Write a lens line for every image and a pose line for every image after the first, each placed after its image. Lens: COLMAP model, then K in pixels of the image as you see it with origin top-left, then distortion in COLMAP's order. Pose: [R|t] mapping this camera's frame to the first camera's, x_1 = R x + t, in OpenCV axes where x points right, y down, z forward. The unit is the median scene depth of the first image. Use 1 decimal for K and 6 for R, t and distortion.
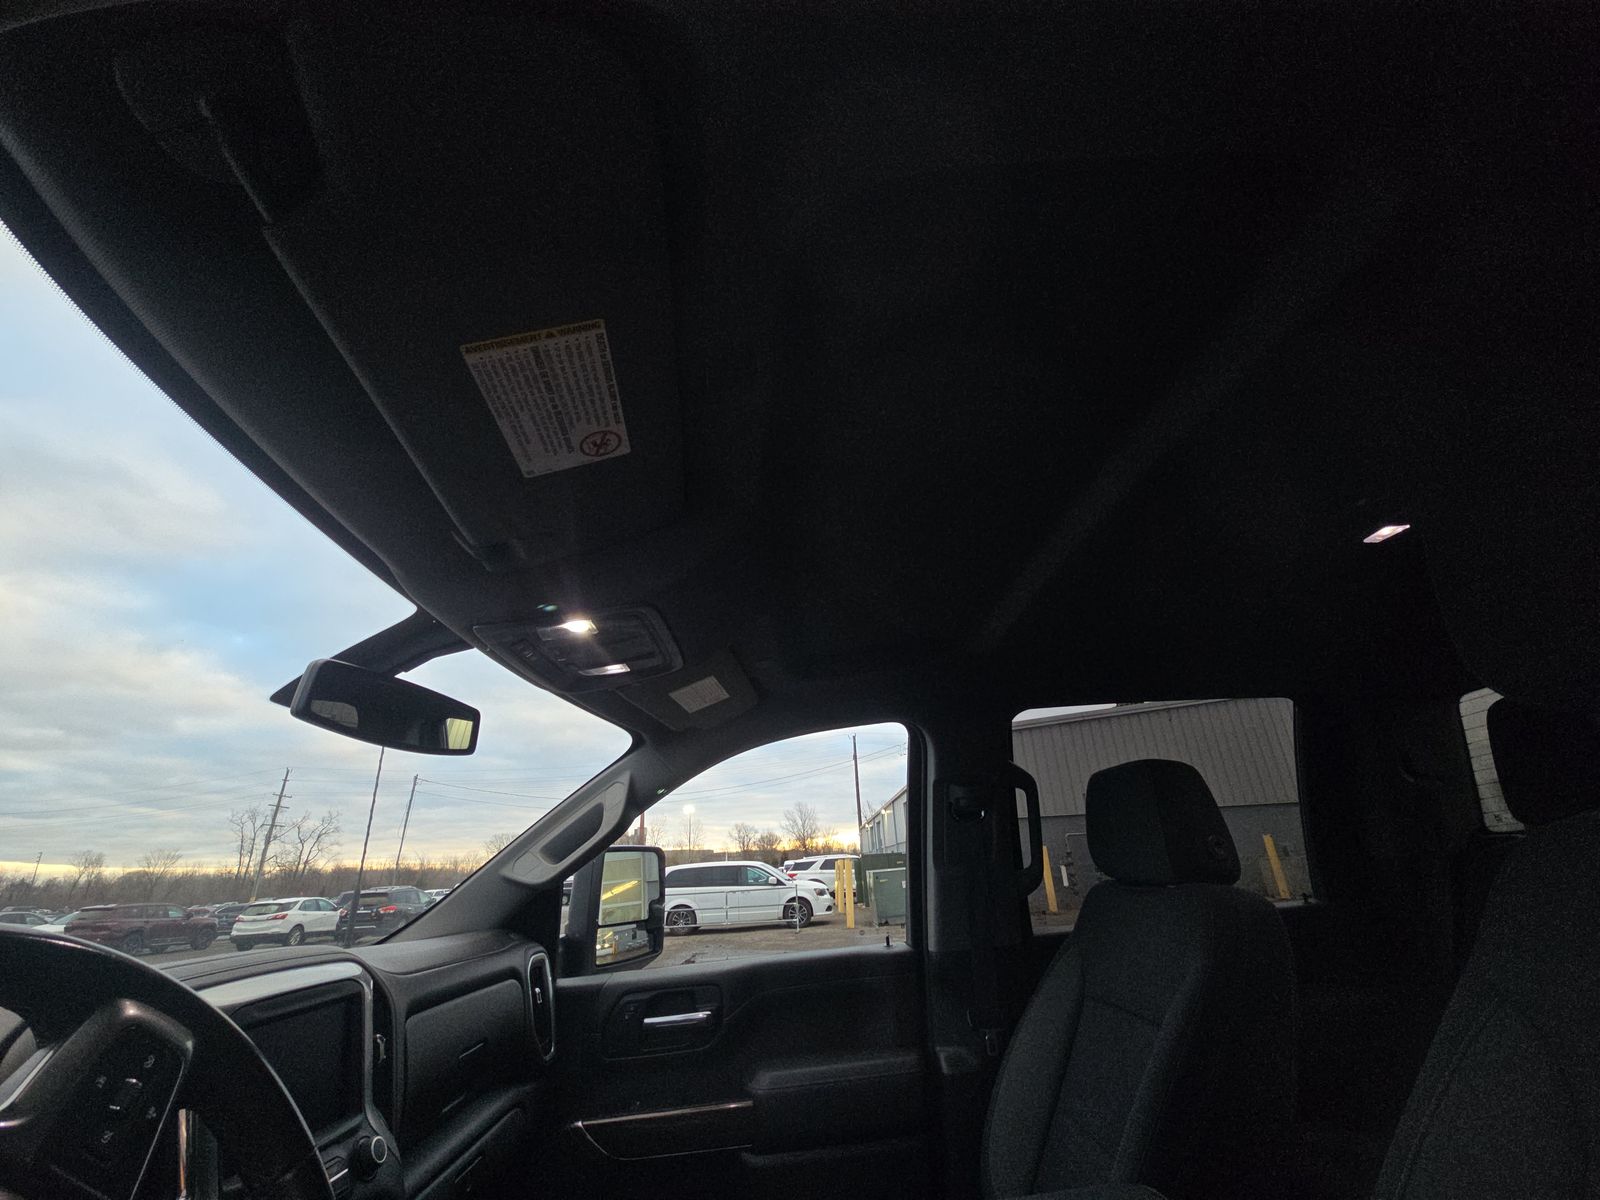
lens RADIAL K [[644.3, 0, 803.0], [0, 644.3, 594.8], [0, 0, 1]] dist [0.011301, -0.009263]
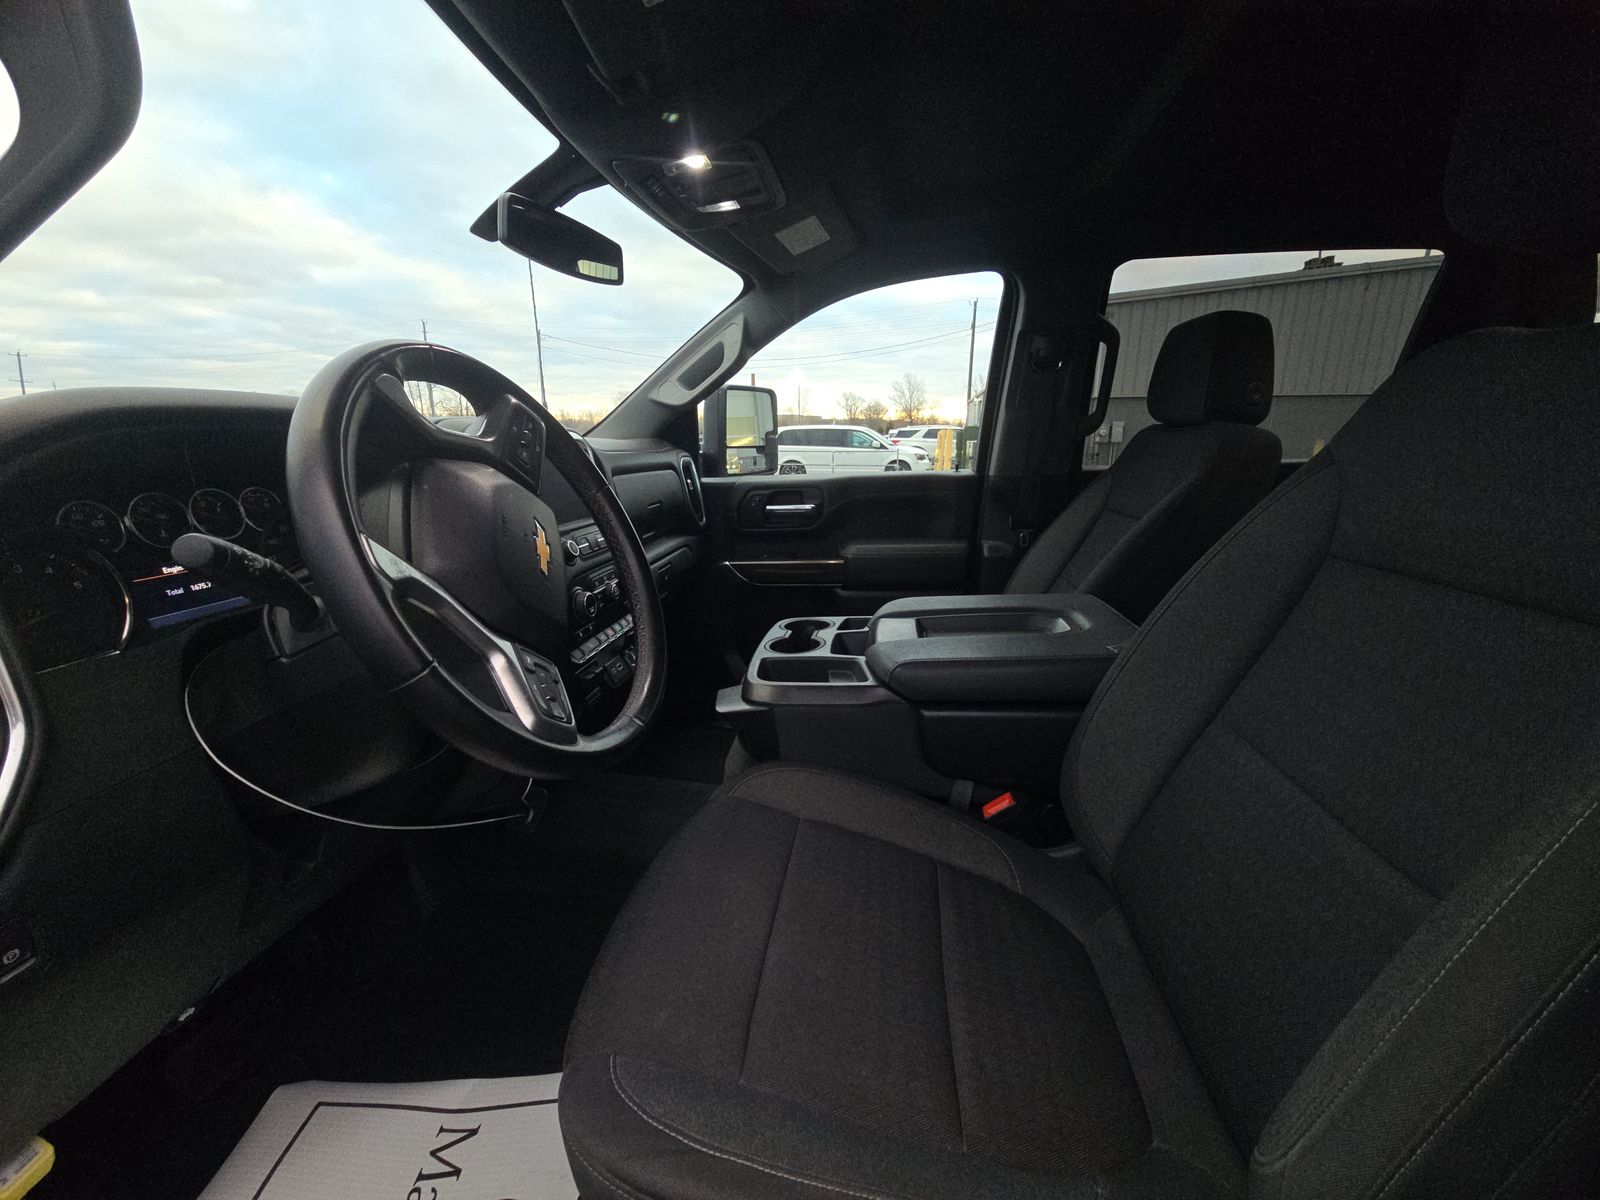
lens RADIAL K [[644.3, 0, 803.0], [0, 644.3, 594.8], [0, 0, 1]] dist [0.011301, -0.009263]
pose [[0.986650, 0.087475, -0.137369, 0.033283], [0.012652, 0.799776, 0.600165, -0.010919], [0.162364, -0.593890, 0.787992, -0.166715]]
